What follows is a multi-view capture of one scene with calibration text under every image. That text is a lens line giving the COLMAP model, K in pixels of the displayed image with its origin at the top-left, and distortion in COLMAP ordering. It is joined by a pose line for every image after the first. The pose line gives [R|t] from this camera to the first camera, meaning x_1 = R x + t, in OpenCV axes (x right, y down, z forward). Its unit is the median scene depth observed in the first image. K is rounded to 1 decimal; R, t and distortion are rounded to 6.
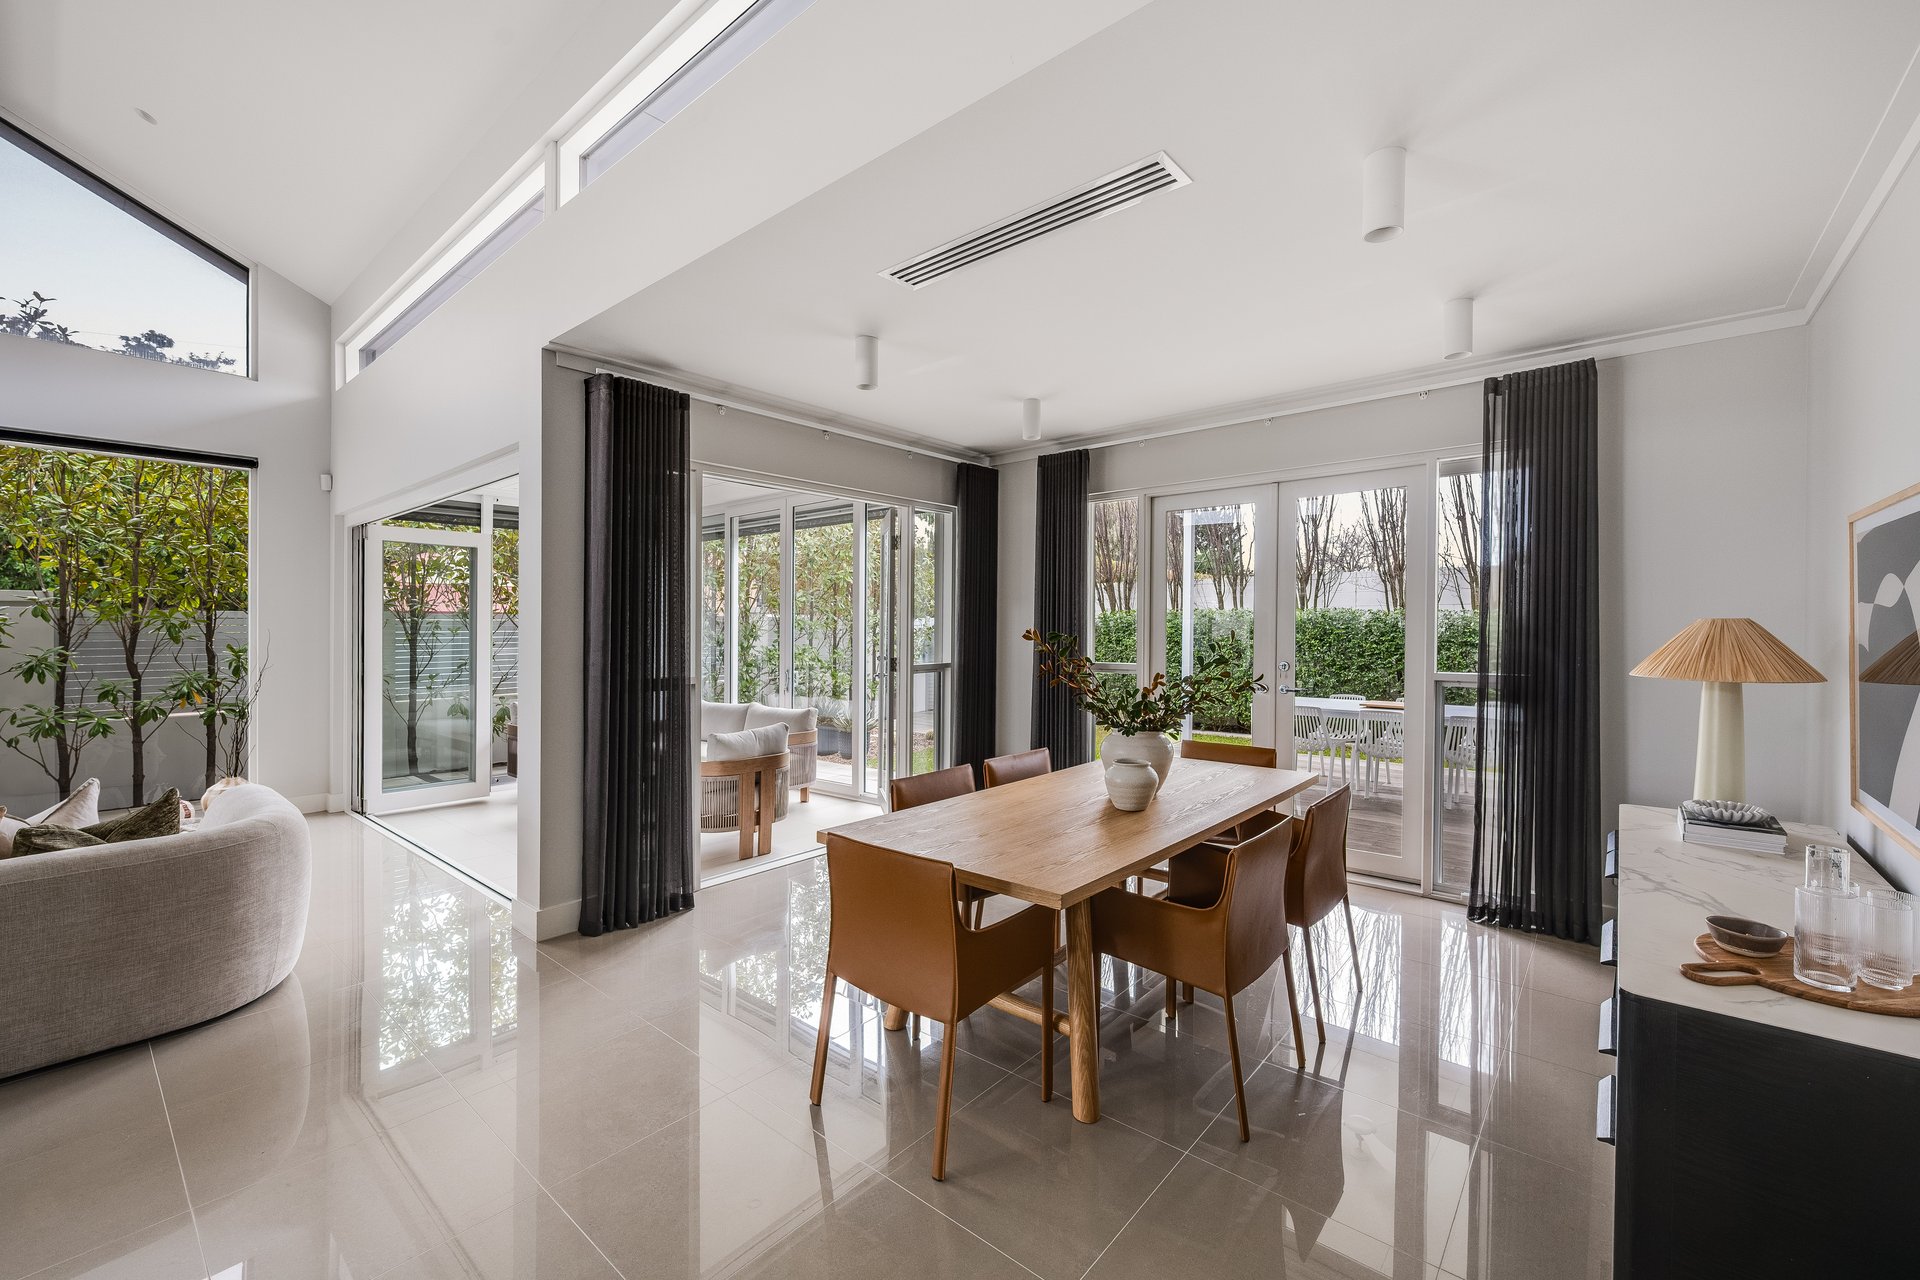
lens RADIAL K [[776.2, 0, 961.1], [0, 776.2, 631.4], [0, 0, 1]] dist [0.000981, 0.000180]
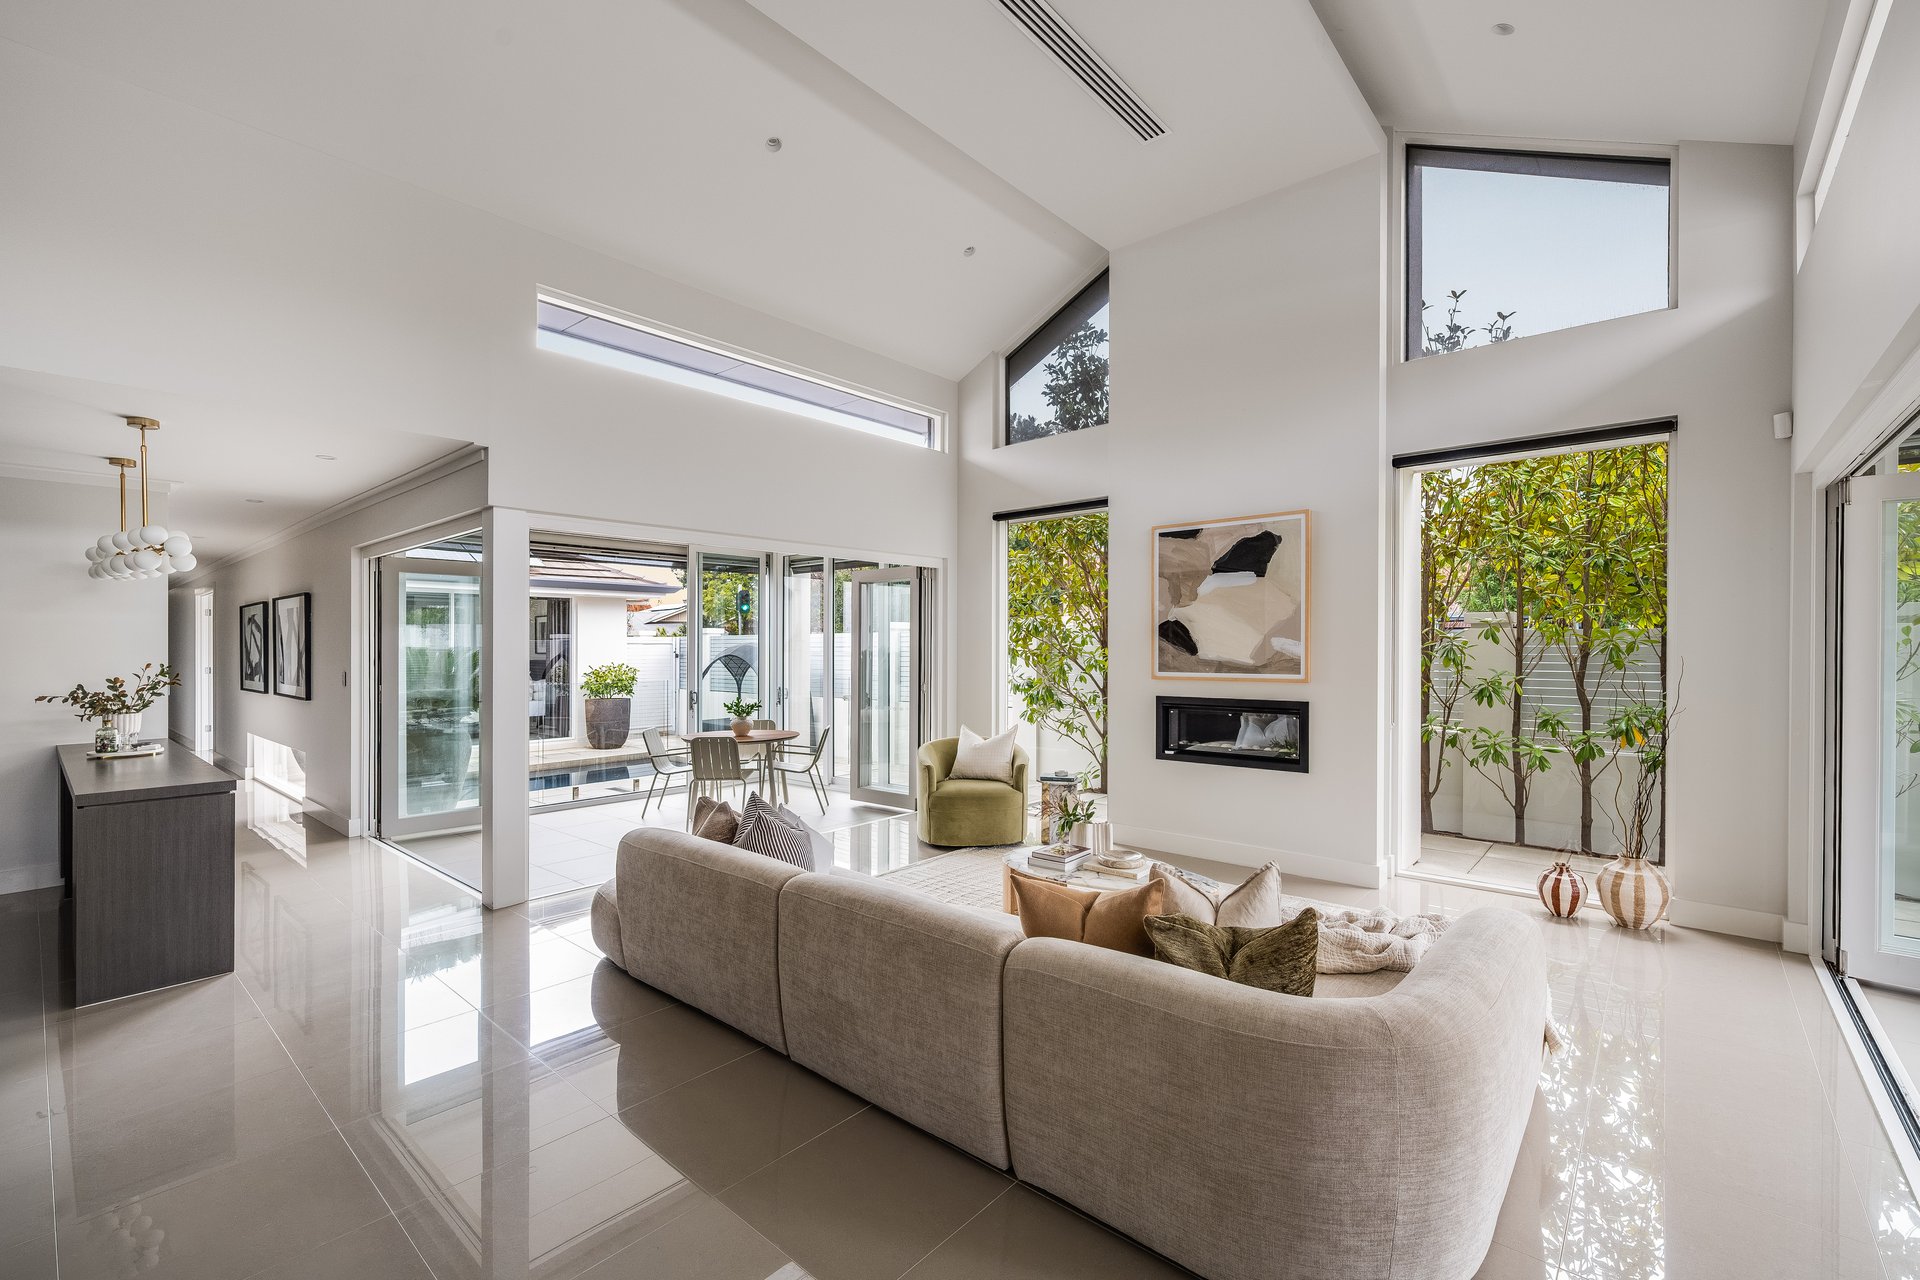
lens RADIAL K [[827.3, 0, 960.0], [0, 827.3, 640.0], [0, 0, 1]] dist [0.008386, 0.000192]
pose [[-0.000291, -0.002659, -0.999996, -0.131225], [0.001601, 0.999995, -0.002660, -0.015552], [0.999999, -0.001602, -0.000286, 0.320664]]
